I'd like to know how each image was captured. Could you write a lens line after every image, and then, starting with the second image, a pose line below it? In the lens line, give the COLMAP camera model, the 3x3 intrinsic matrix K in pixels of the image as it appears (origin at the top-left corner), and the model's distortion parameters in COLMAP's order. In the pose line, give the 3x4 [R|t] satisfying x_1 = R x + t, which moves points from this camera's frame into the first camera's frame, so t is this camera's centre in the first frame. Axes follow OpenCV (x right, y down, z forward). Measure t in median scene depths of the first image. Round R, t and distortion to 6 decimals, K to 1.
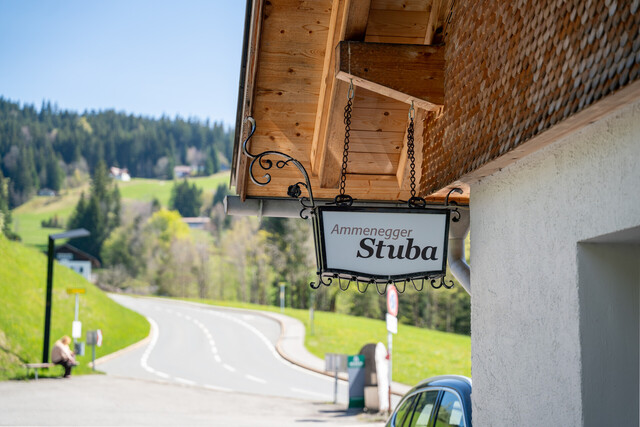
lens RADIAL K [[1161.9, 0, 341.5], [0, 1161.9, 225.5], [0, 0, 1]] dist [0.506185, 0.052715]
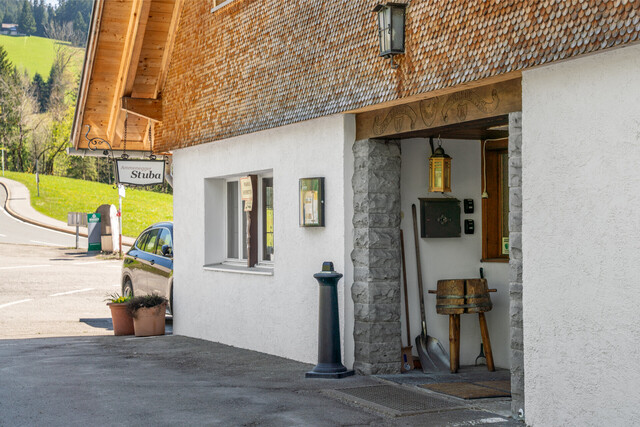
lens RADIAL K [[1161.9, 0, 341.5], [0, 1161.9, 225.5], [0, 0, 1]] dist [0.506185, 0.052715]
pose [[0.970986, -0.013094, 0.238778, -0.137904], [-0.015943, 0.992734, 0.119272, -0.162464], [-0.238605, -0.119618, 0.963722, -1.468557]]
